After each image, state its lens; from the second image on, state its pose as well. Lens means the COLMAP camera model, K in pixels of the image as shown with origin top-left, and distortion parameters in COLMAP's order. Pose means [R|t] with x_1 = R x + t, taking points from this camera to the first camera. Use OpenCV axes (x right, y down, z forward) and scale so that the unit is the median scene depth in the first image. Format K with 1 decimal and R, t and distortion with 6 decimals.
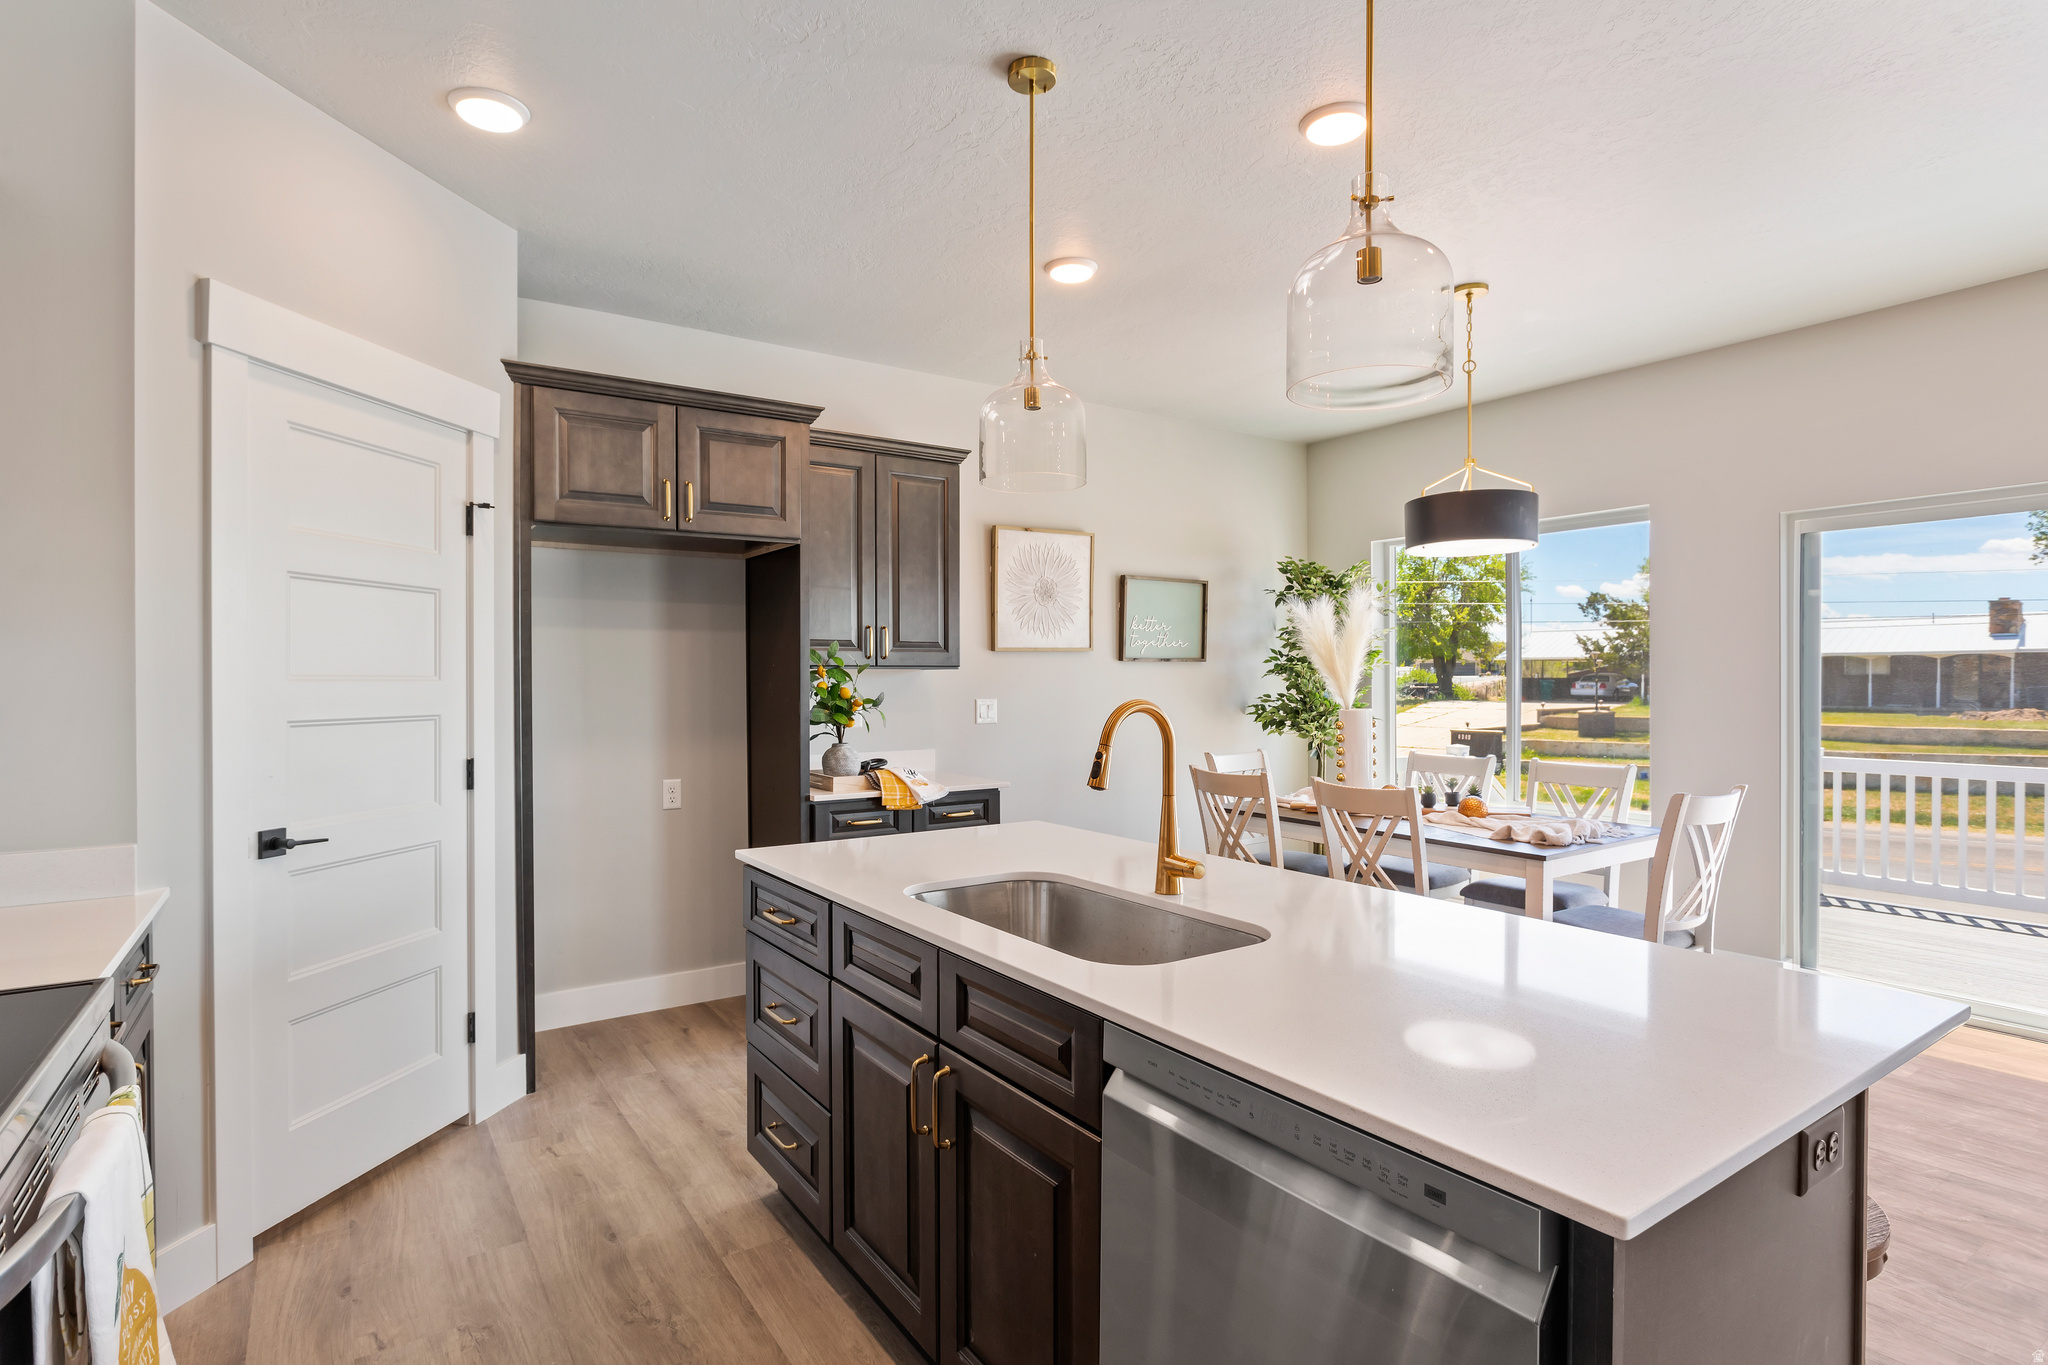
lens RADIAL K [[1011.6, 0, 1014.4], [0, 1011.6, 686.0], [0, 0, 1]] dist [-0.003429, 0.001159]
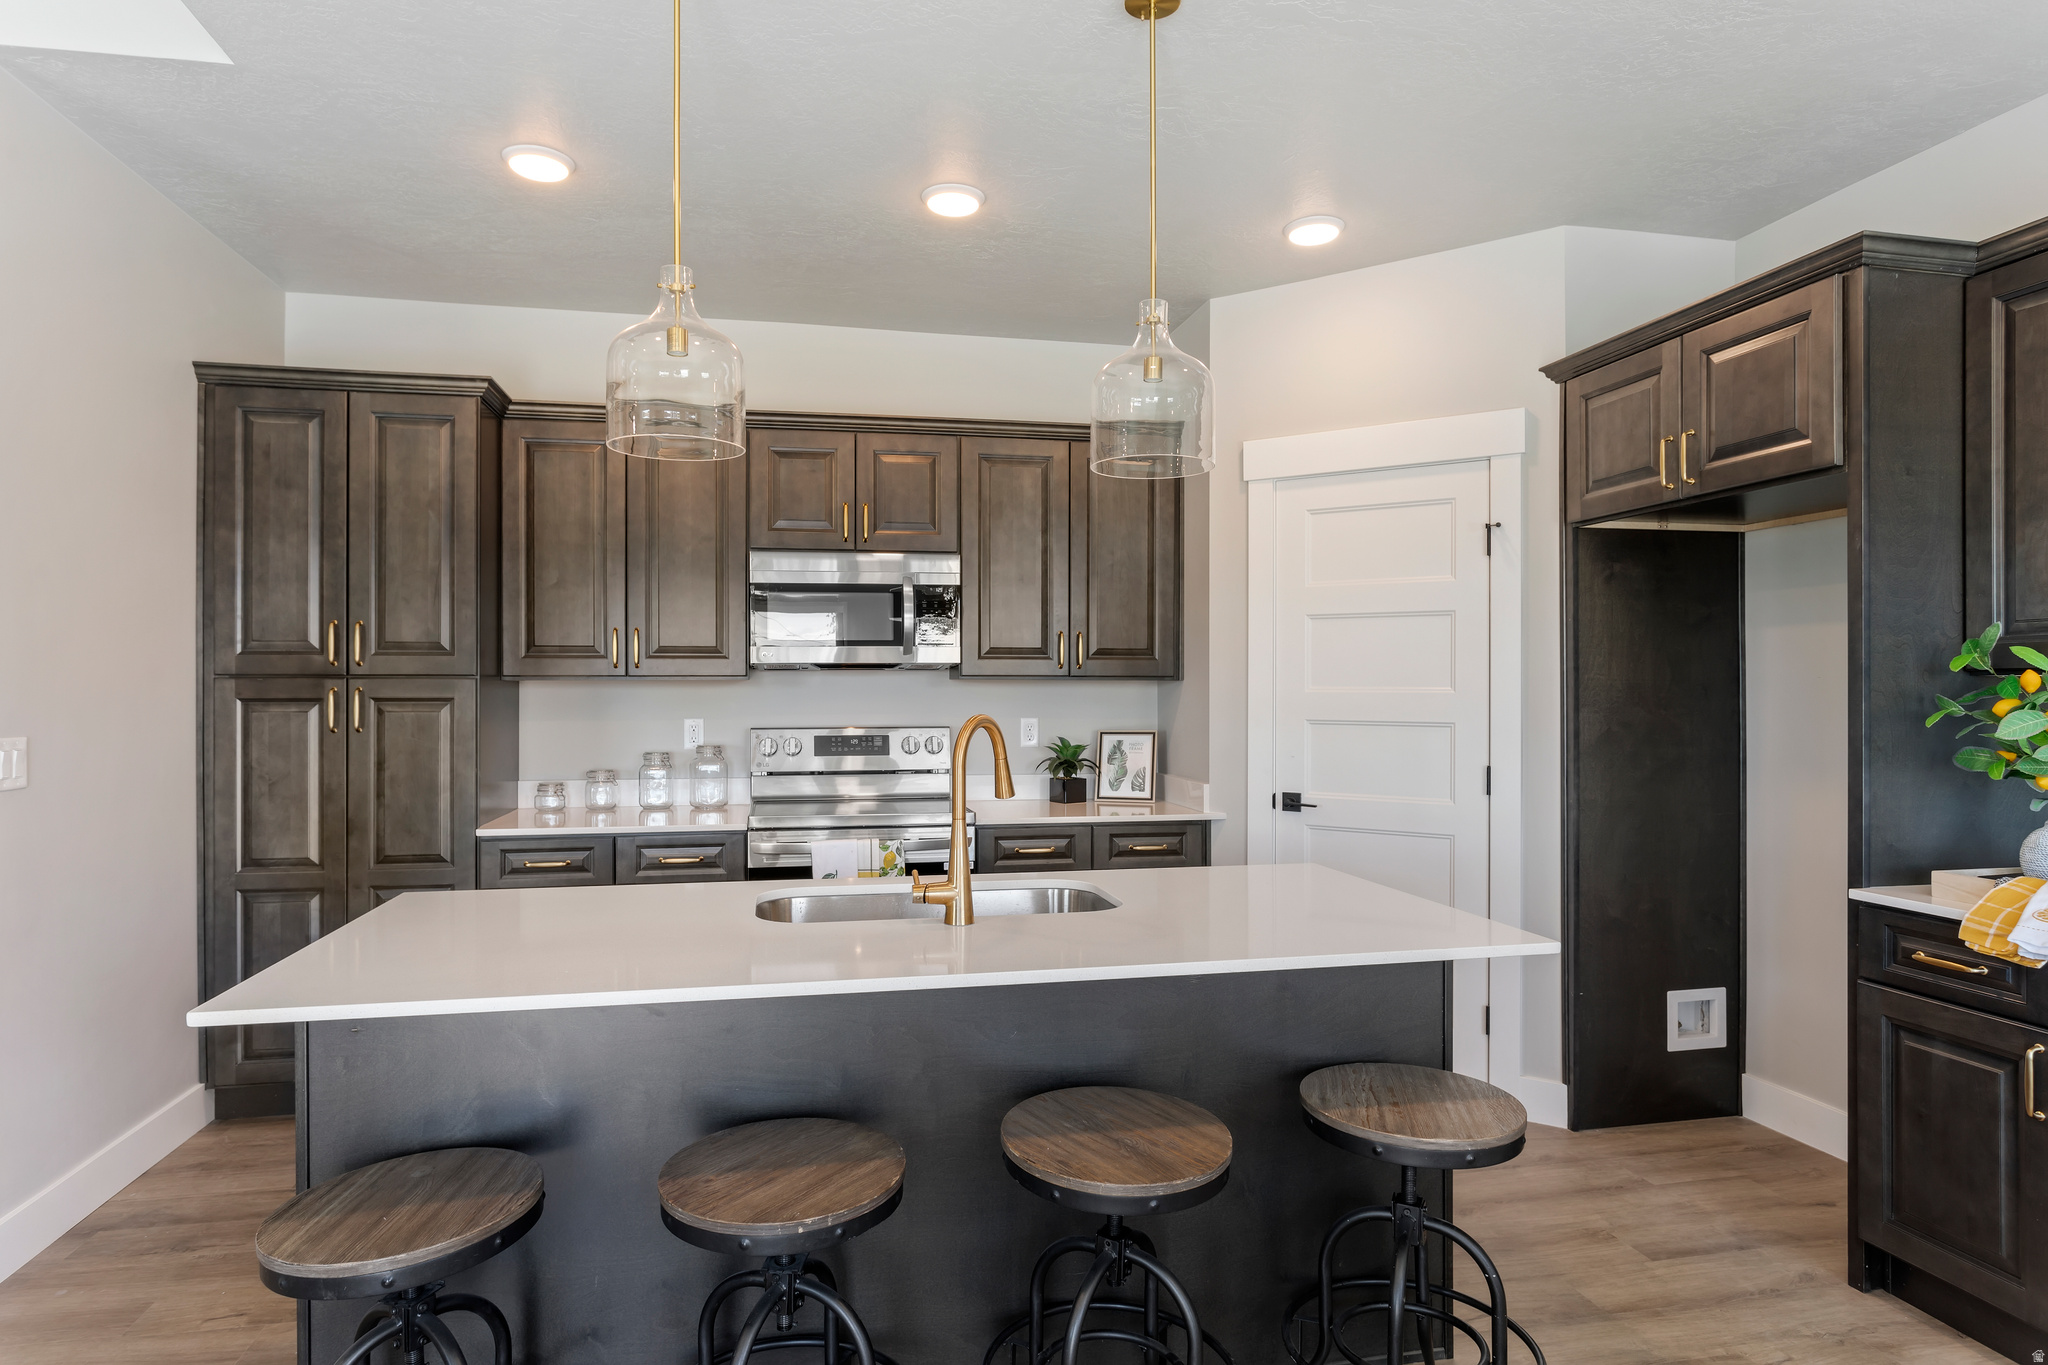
lens RADIAL K [[1138.1, 0, 1019.2], [0, 1138.1, 688.0], [0, 0, 1]] dist [-0.005405, 0.000427]
pose [[-0.364386, 0.001802, -0.931246, 0.426548], [-0.006896, 0.999965, 0.004633, -0.006621], [0.931223, 0.008110, -0.364361, 0.554514]]
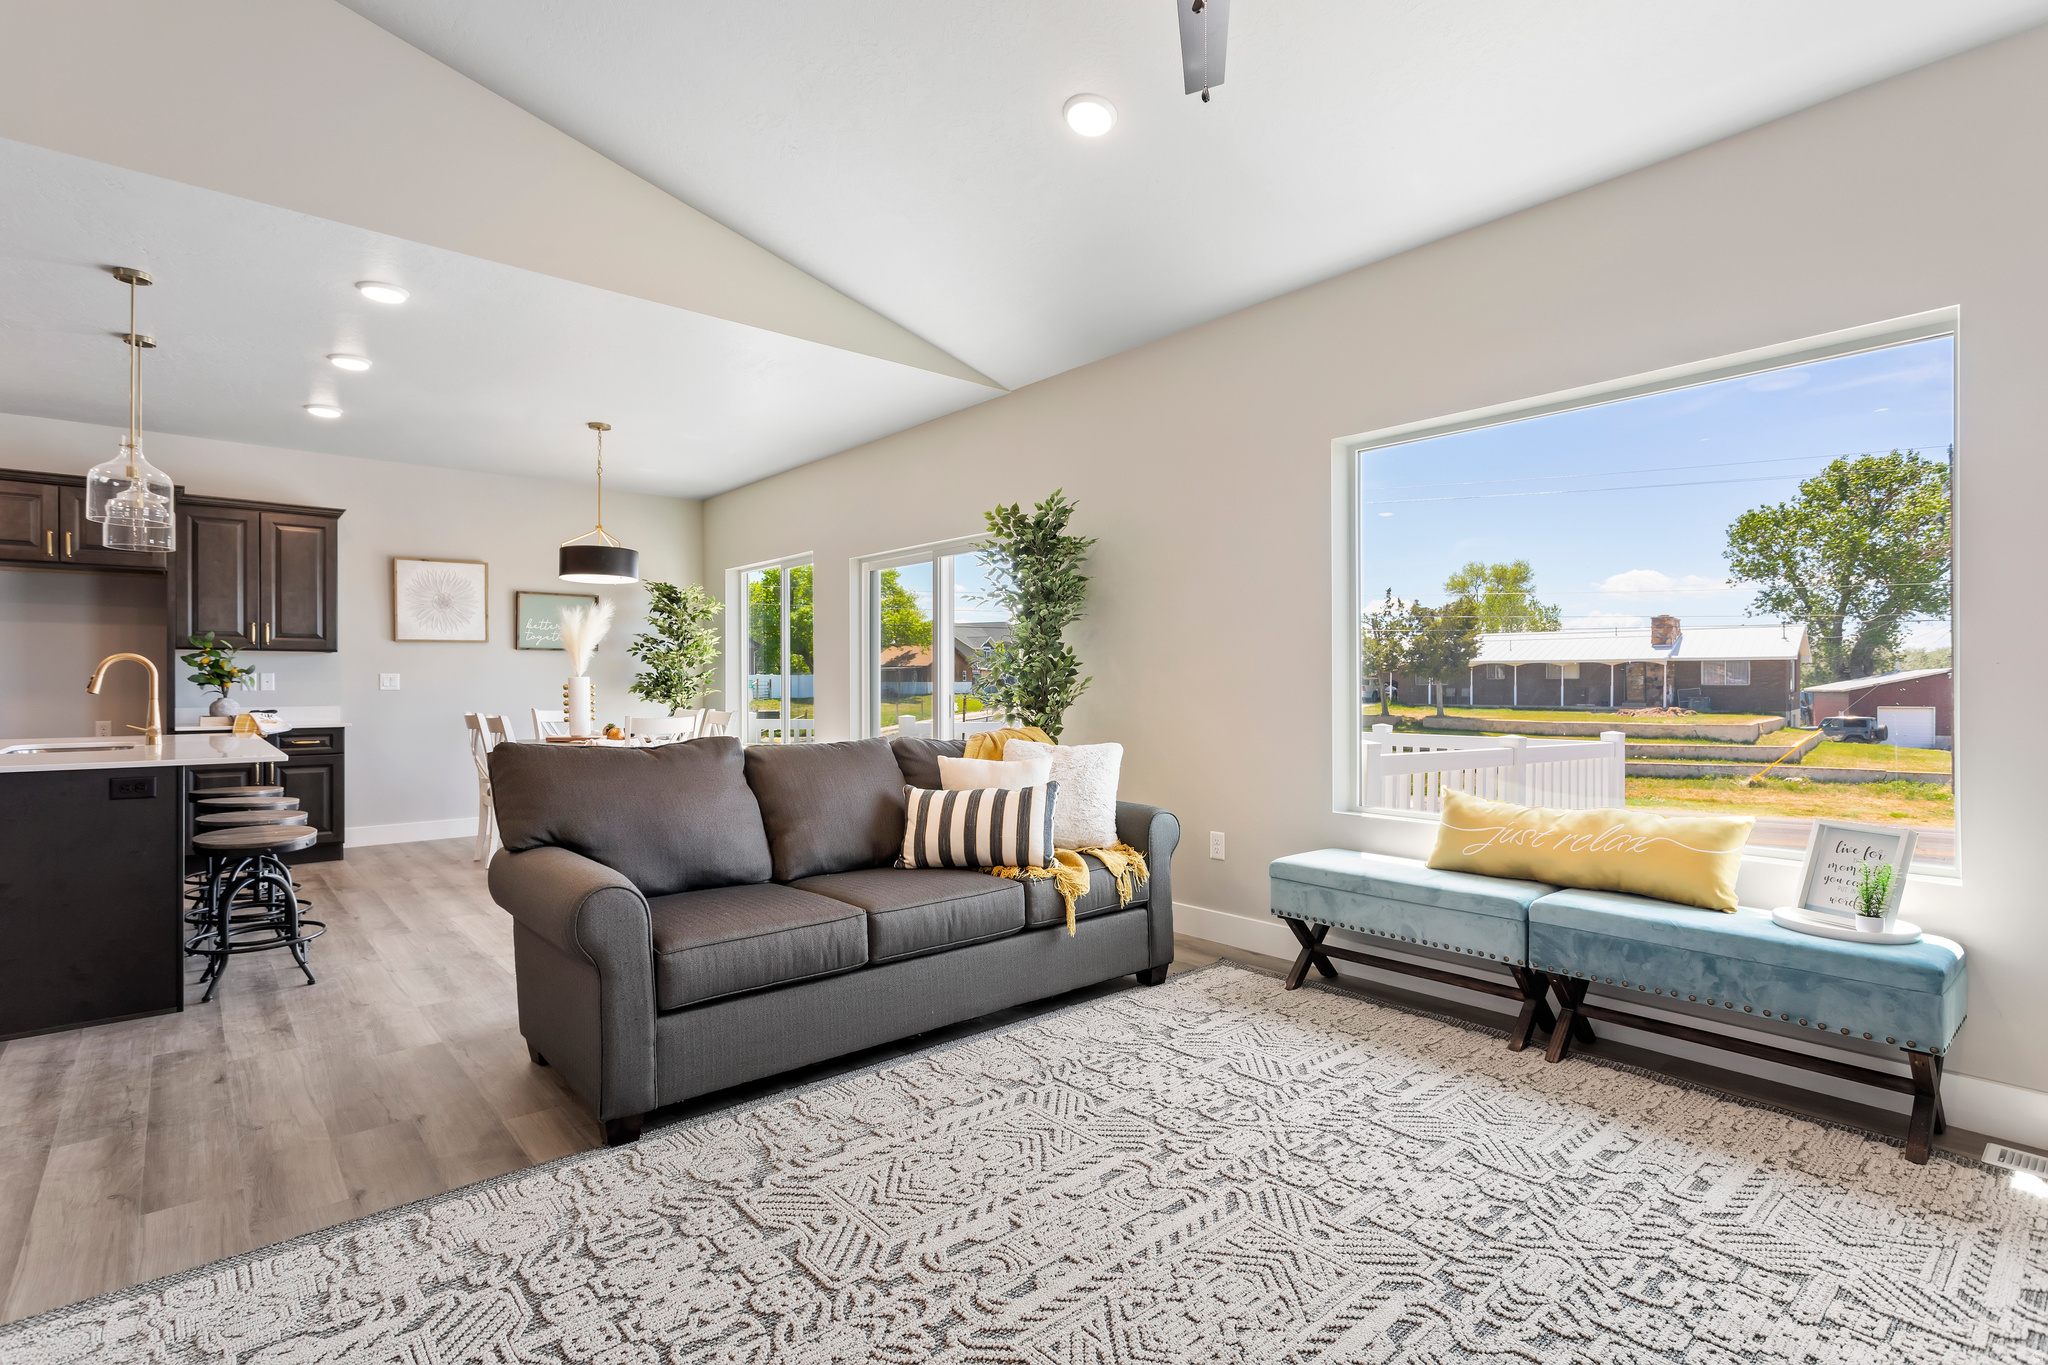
lens RADIAL K [[985.8, 0, 1006.3], [0, 985.8, 676.5], [0, 0, 1]] dist [-0.005118, 0.011365]
pose [[0.992745, 0.004547, 0.120149, 0.647595], [-0.002987, 0.999909, -0.013164, 0.031435], [-0.120198, 0.012710, 0.992669, -0.502779]]
